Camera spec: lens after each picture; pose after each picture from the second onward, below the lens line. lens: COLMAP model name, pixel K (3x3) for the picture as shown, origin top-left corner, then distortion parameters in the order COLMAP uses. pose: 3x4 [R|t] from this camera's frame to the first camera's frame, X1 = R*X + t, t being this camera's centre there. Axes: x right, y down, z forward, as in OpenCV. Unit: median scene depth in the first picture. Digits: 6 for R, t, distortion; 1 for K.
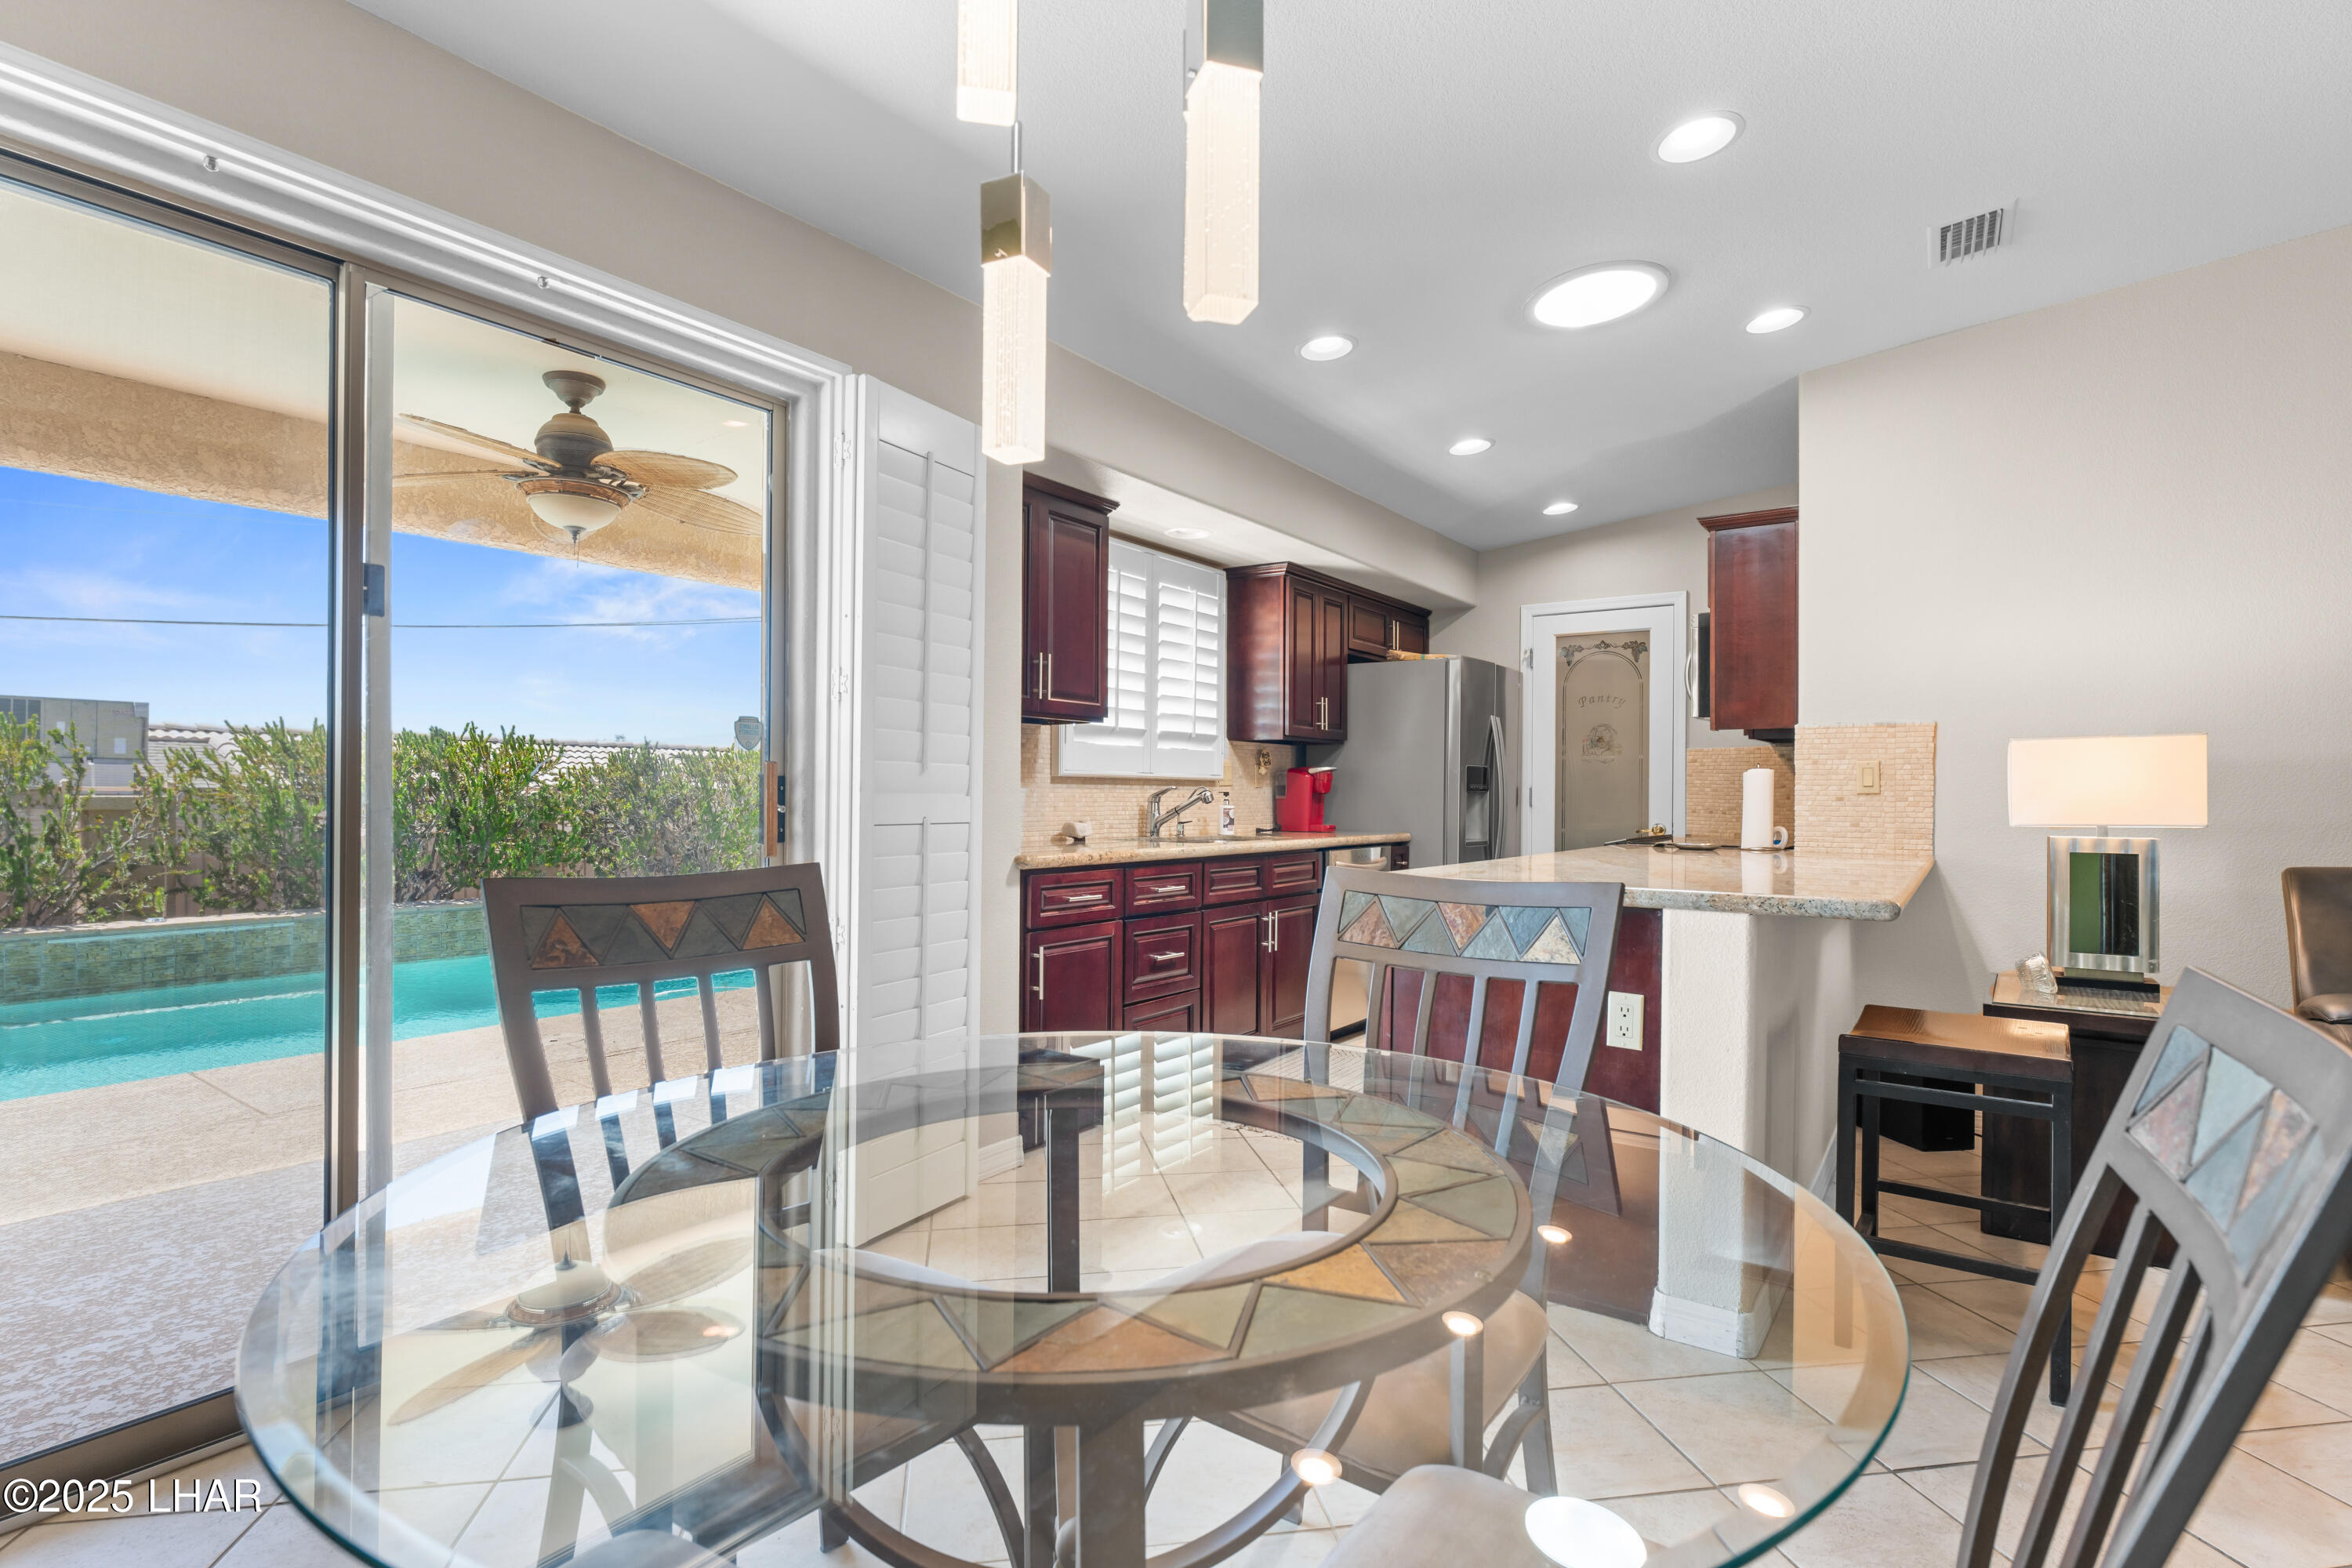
lens RADIAL K [[1166.5, 0, 1173.2], [0, 1166.5, 799.6], [0, 0, 1]] dist [-0.001337, 0.001159]
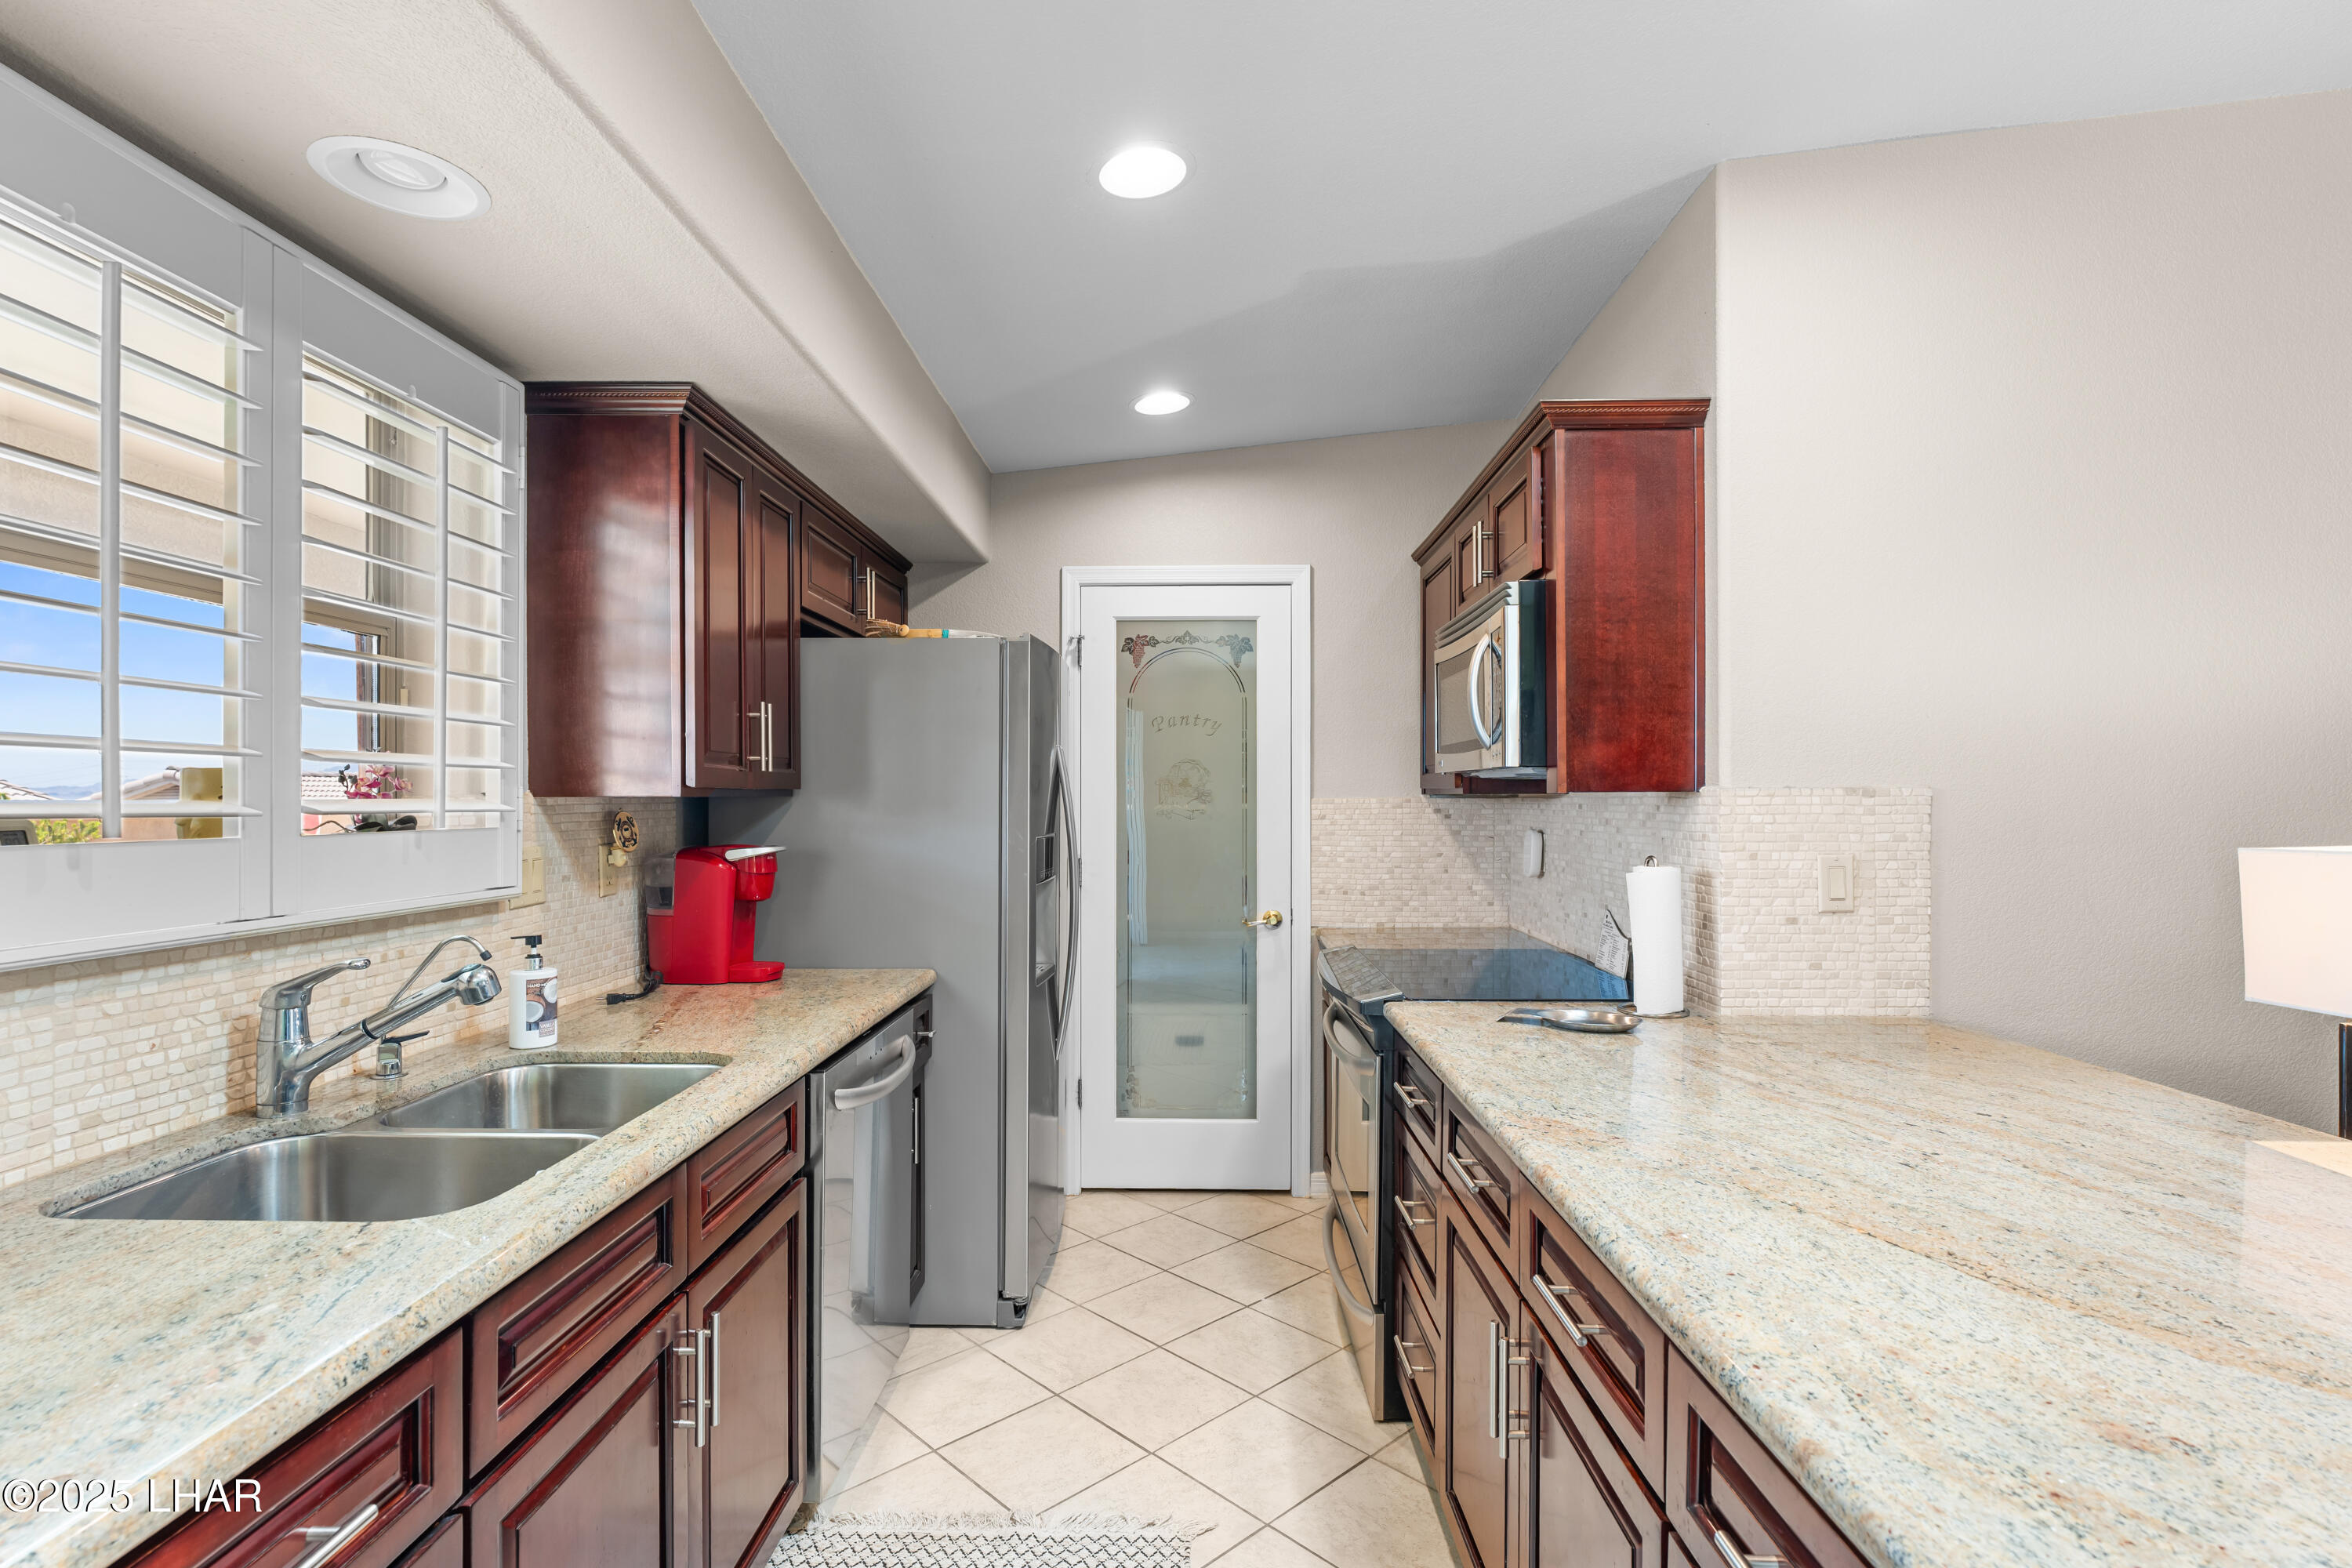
lens RADIAL K [[1123.2, 0, 1175.7], [0, 1123.2, 796.1], [0, 0, 1]] dist [-0.001521, 0.000279]
pose [[0.828877, -0.007323, 0.559383, 0.012697], [0.010212, 0.999946, -0.002042, -0.047007], [-0.559337, 0.007405, 0.828907, 0.530226]]
